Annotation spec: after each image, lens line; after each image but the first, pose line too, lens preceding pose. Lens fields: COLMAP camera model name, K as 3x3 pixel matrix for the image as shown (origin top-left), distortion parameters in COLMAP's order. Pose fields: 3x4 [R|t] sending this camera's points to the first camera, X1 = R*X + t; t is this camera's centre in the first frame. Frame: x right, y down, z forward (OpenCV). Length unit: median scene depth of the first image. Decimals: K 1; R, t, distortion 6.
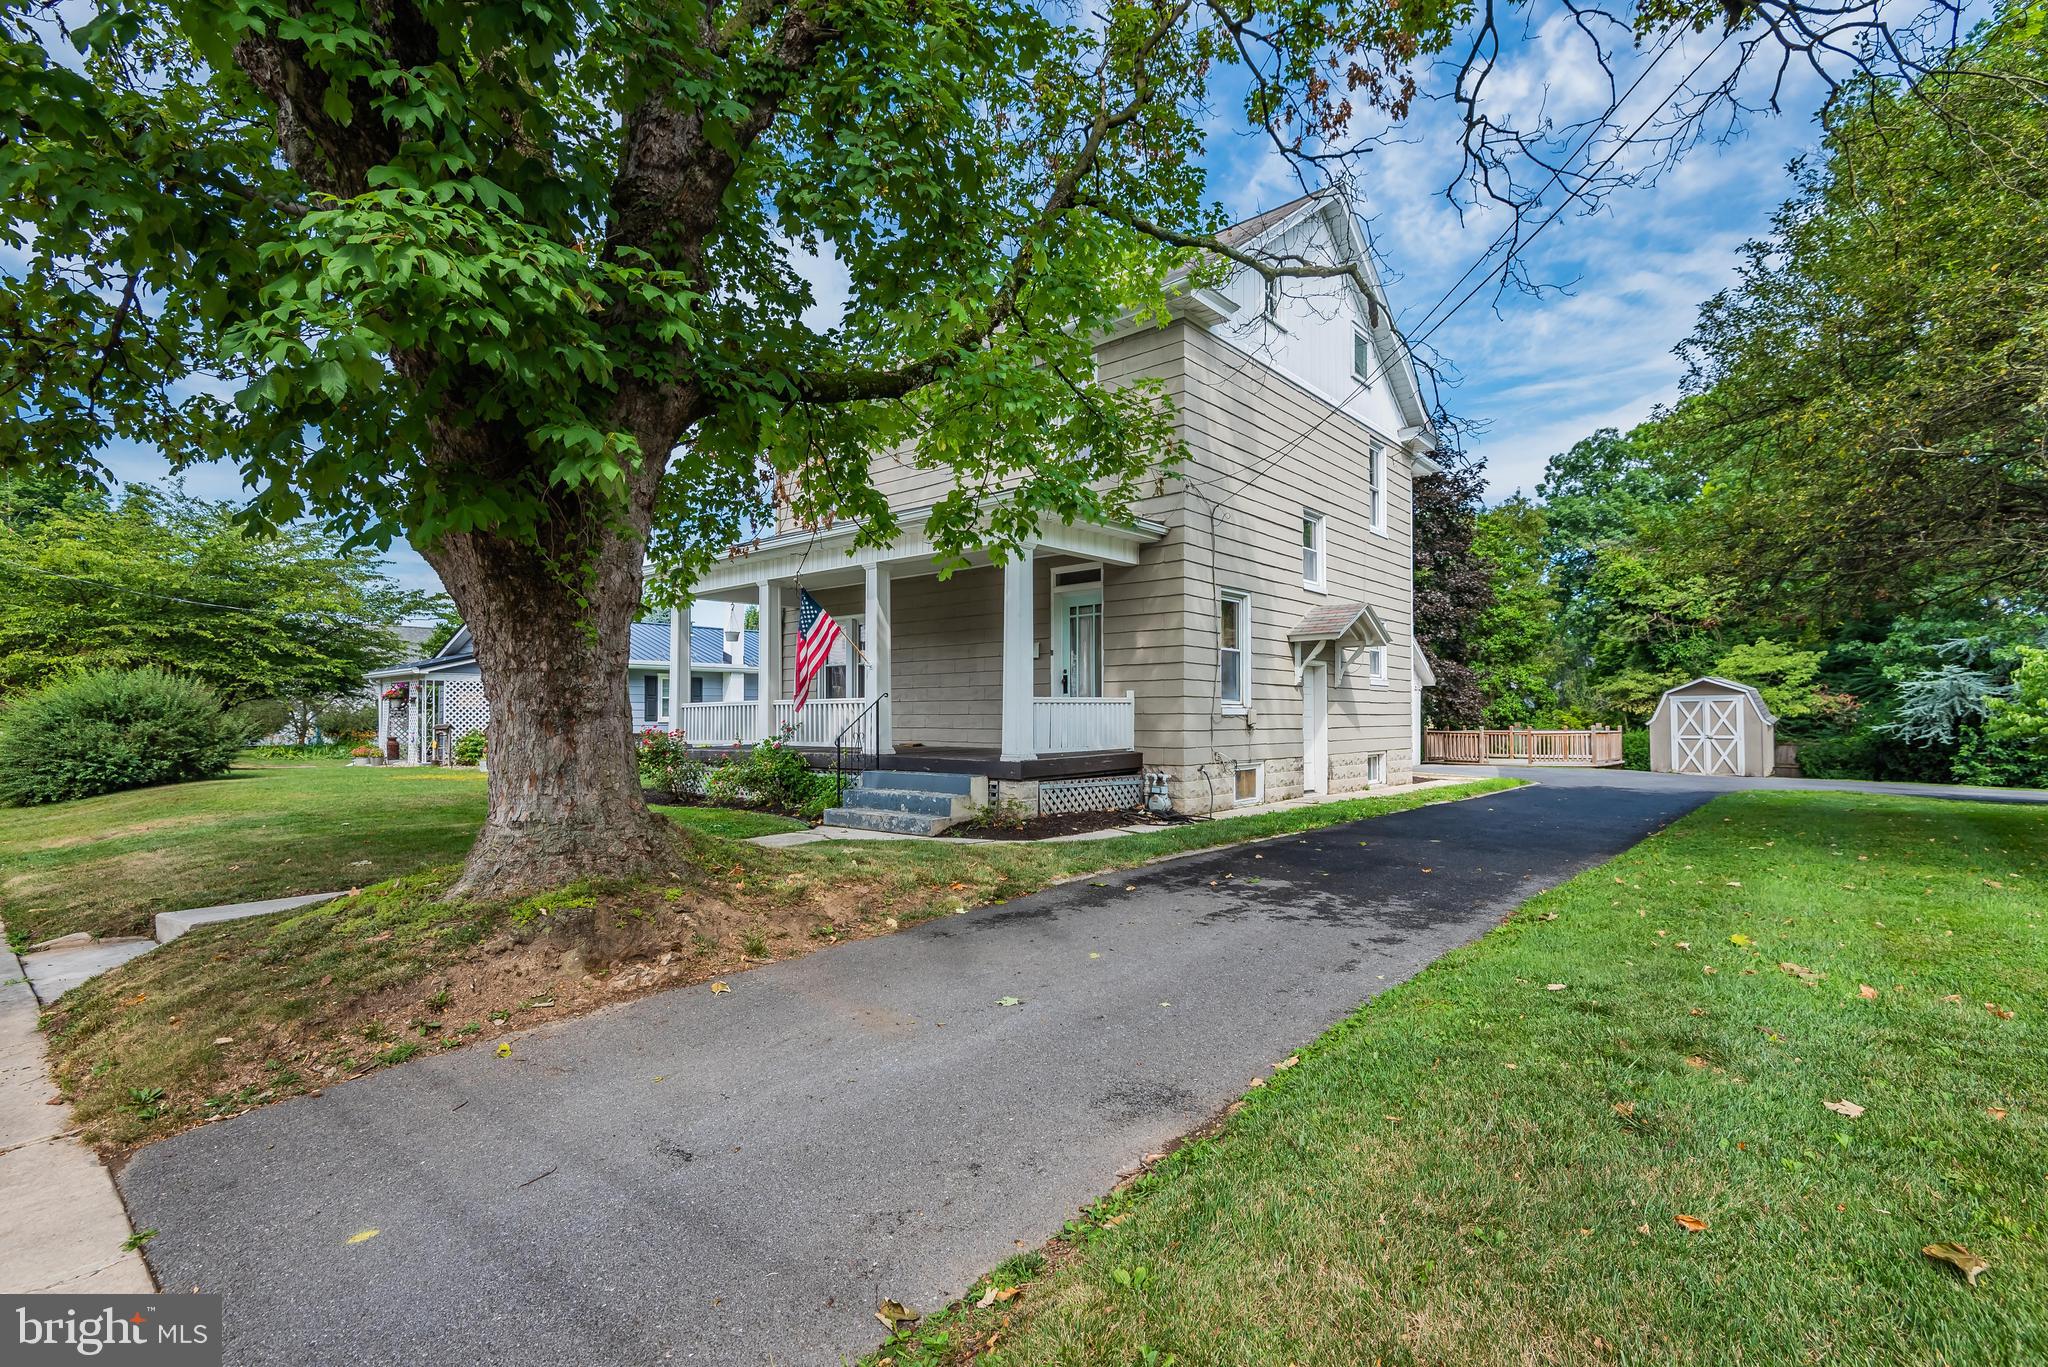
lens RADIAL K [[954.4, 0, 1023.6], [0, 954.4, 691.8], [0, 0, 1]] dist [0.015356, -0.006154]
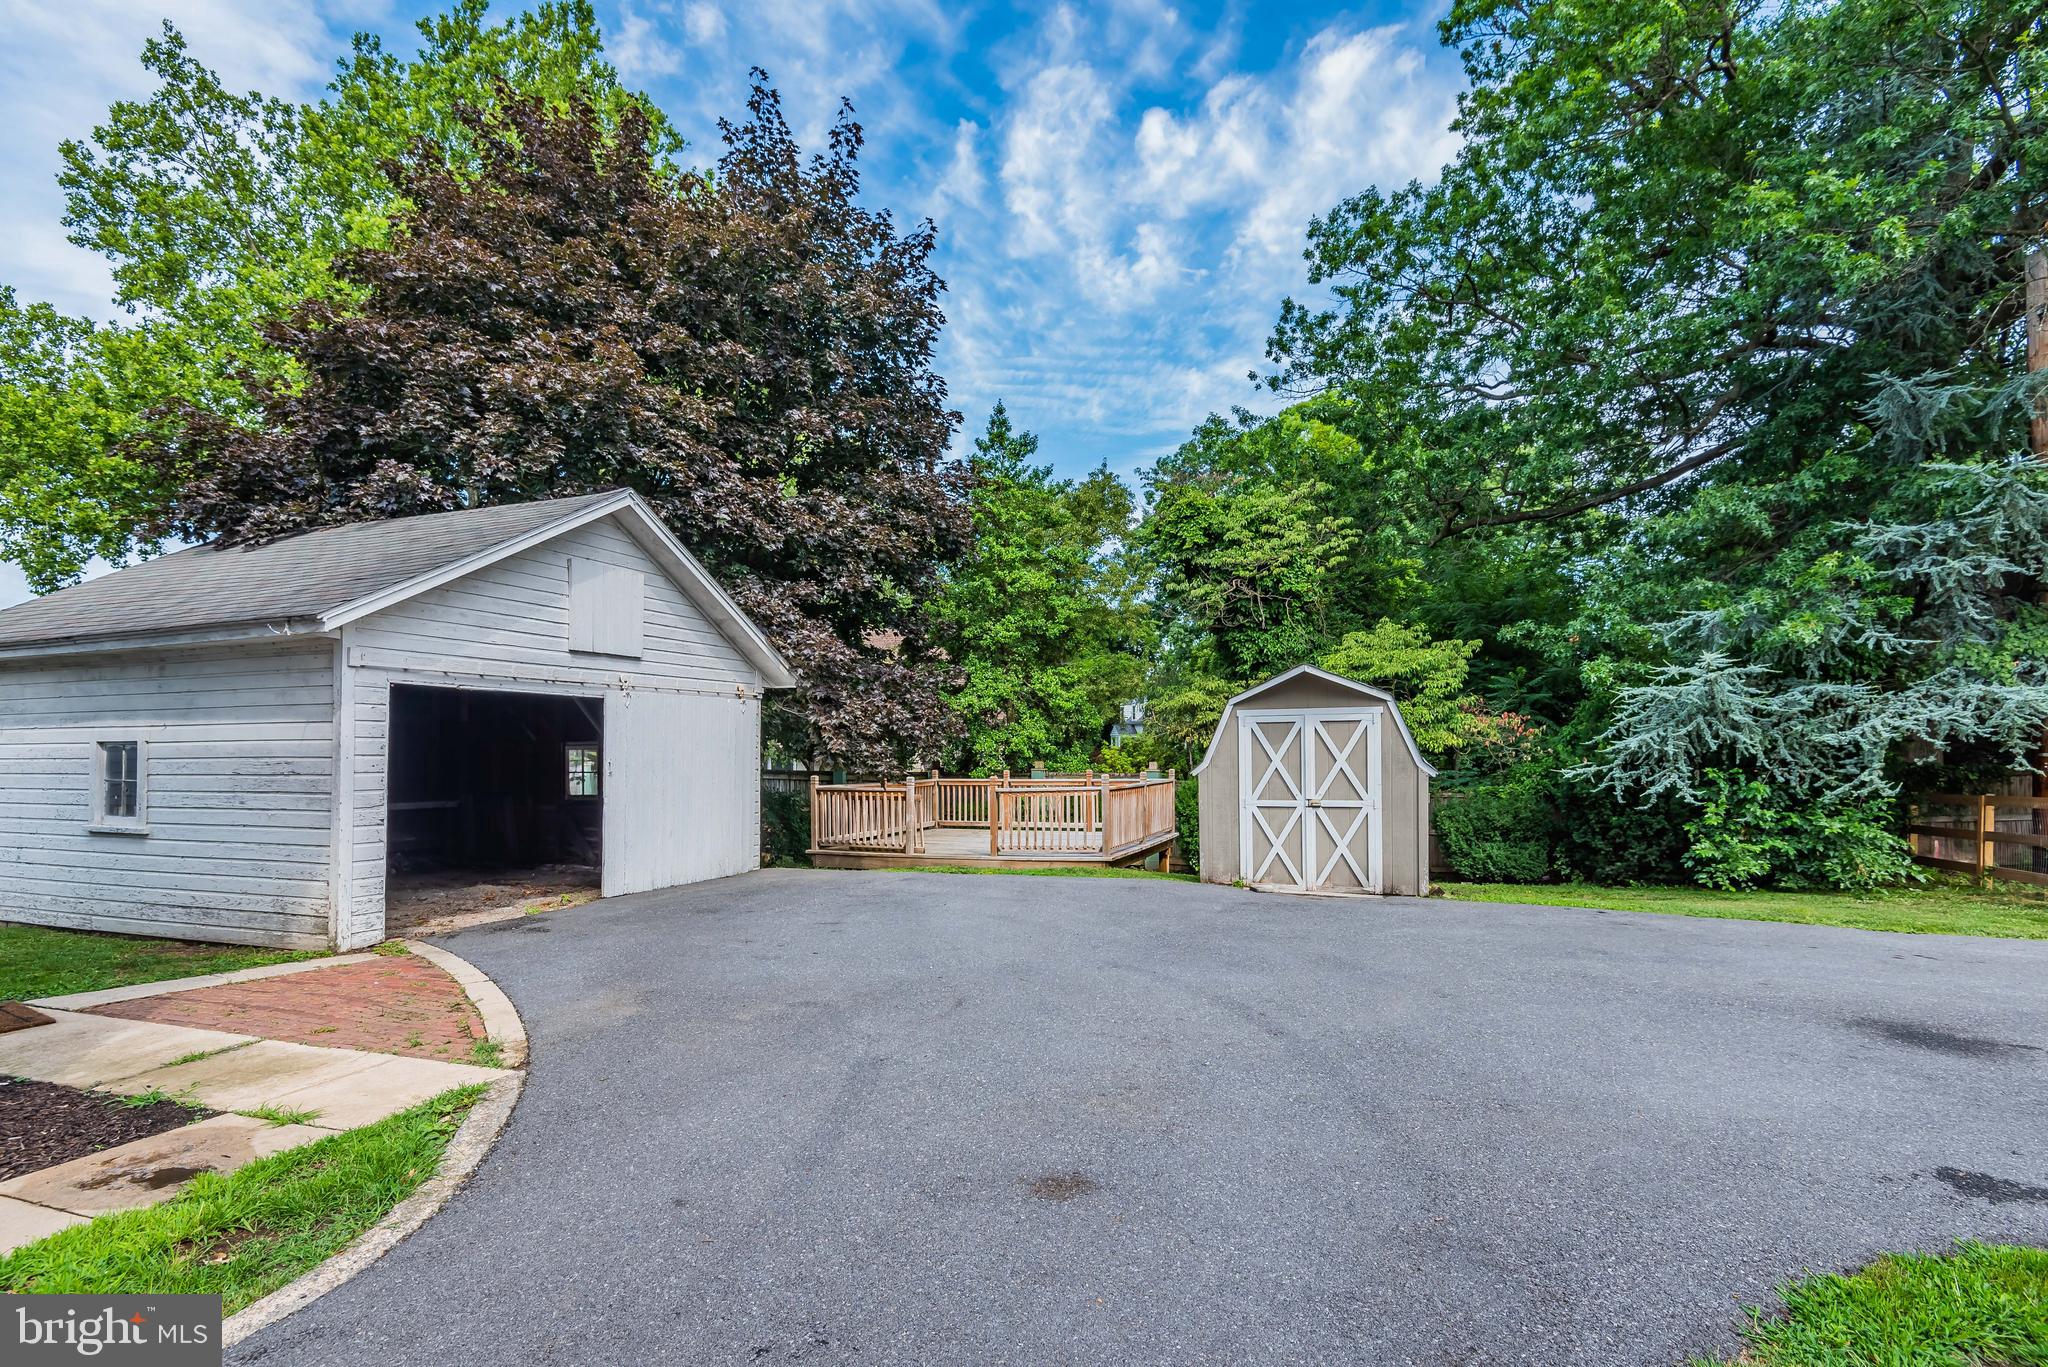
lens RADIAL K [[954.4, 0, 1007.5], [0, 954.4, 758.1], [0, 0, 1]] dist [0.015356, -0.006154]
pose [[0.948351, -0.008490, 0.317109, 0.382883], [-0.003616, 0.999288, 0.037568, 0.009230], [-0.317202, -0.036775, 0.947645, 0.545322]]
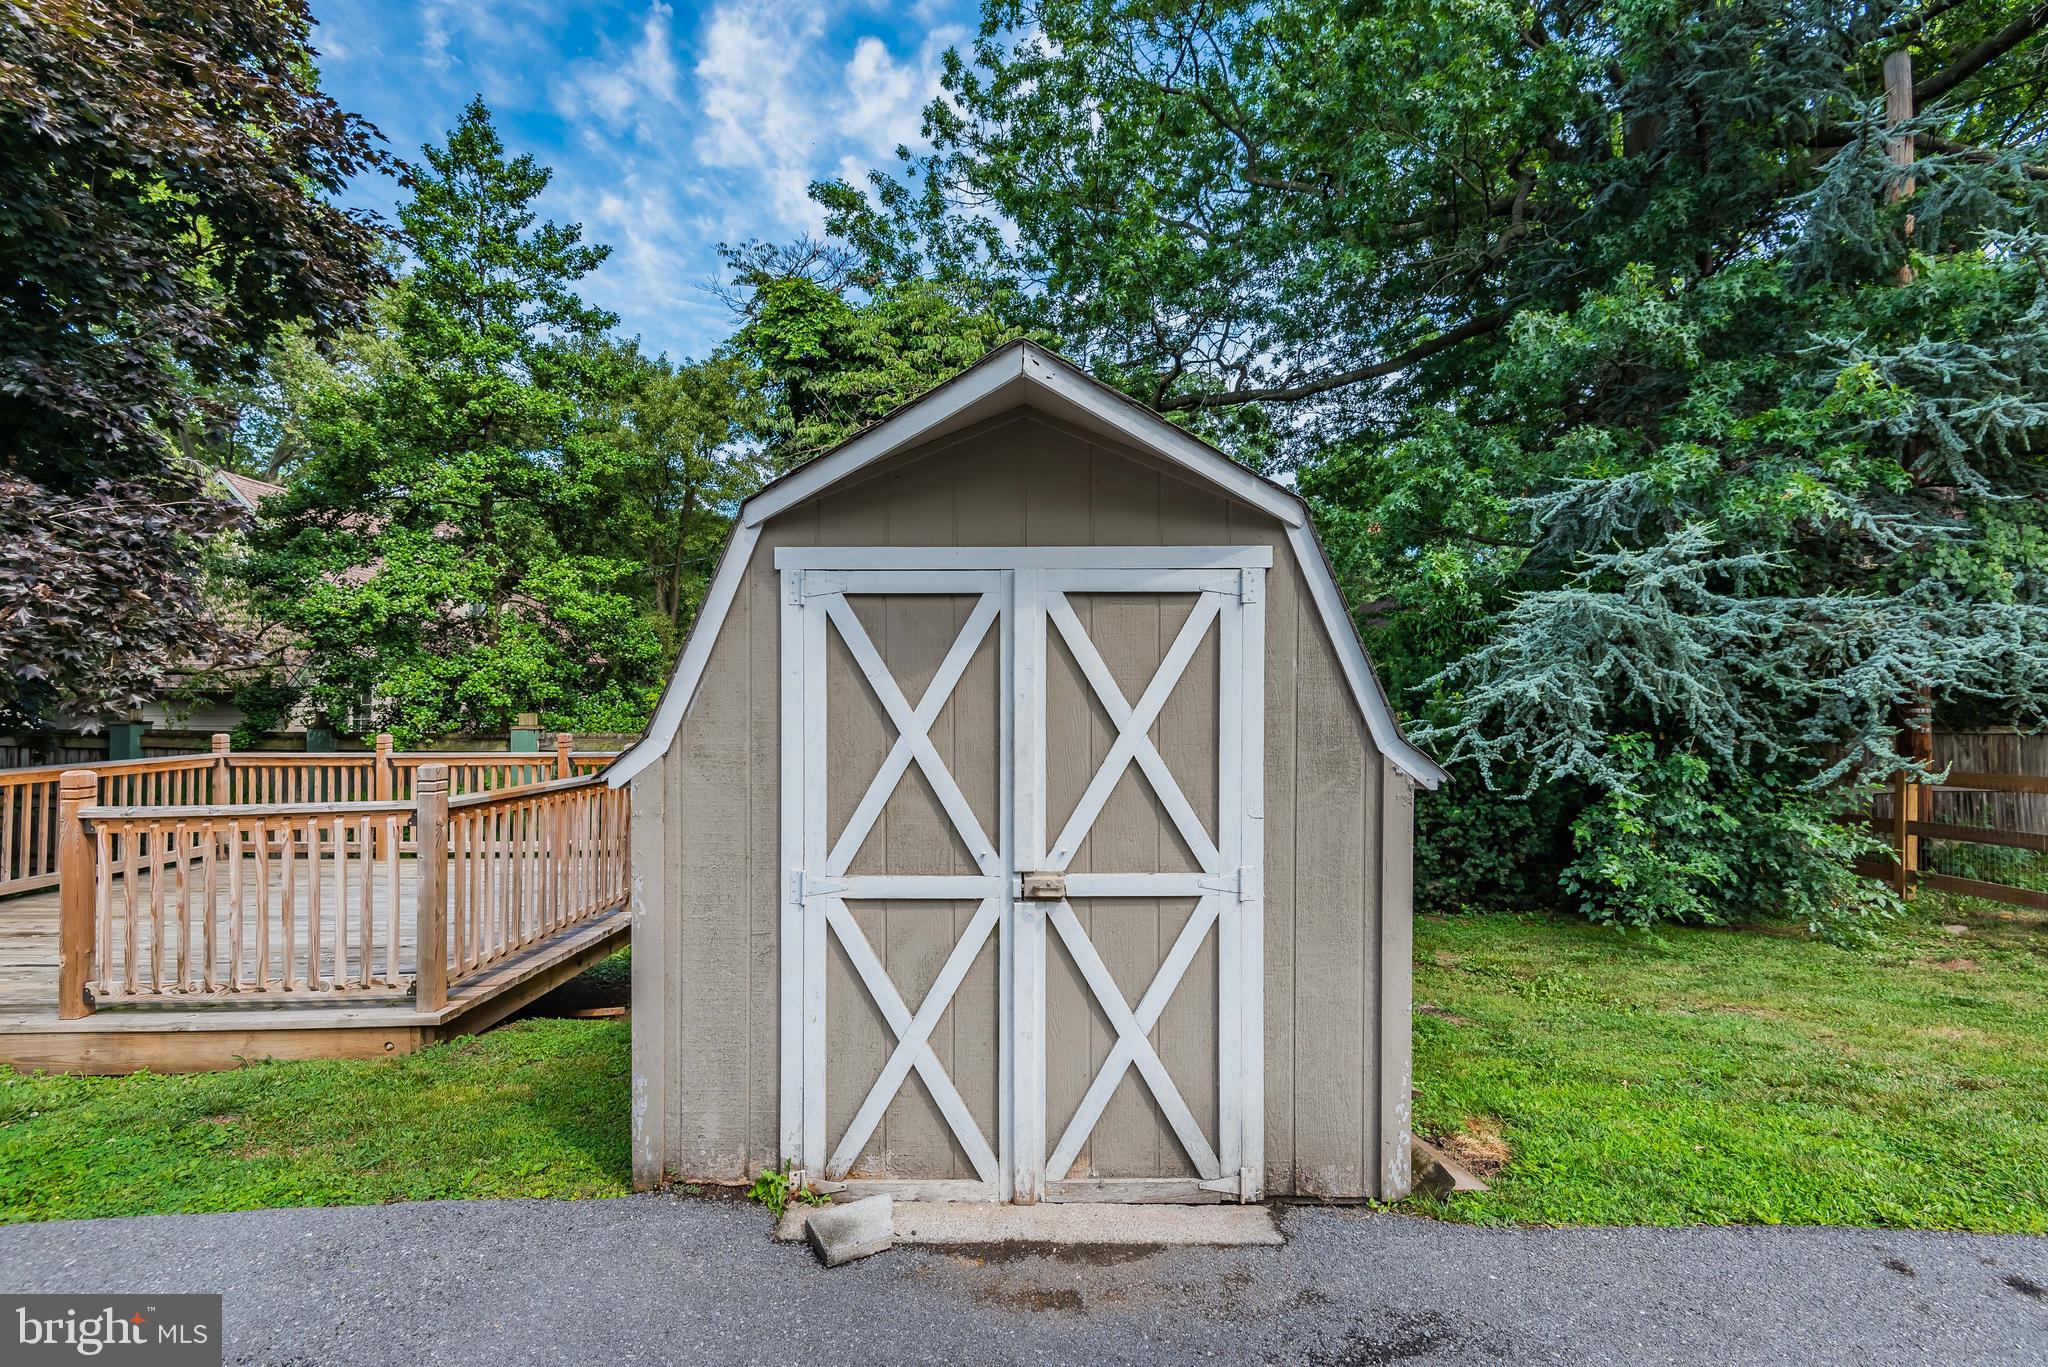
lens RADIAL K [[954.4, 0, 1027.6], [0, 954.4, 679.4], [0, 0, 1]] dist [0.015356, -0.006154]
pose [[0.771690, 0.012875, 0.635868, 0.545596], [-0.022006, 0.999737, 0.006463, 0.017156], [-0.635618, -0.018980, 0.771770, 0.779448]]
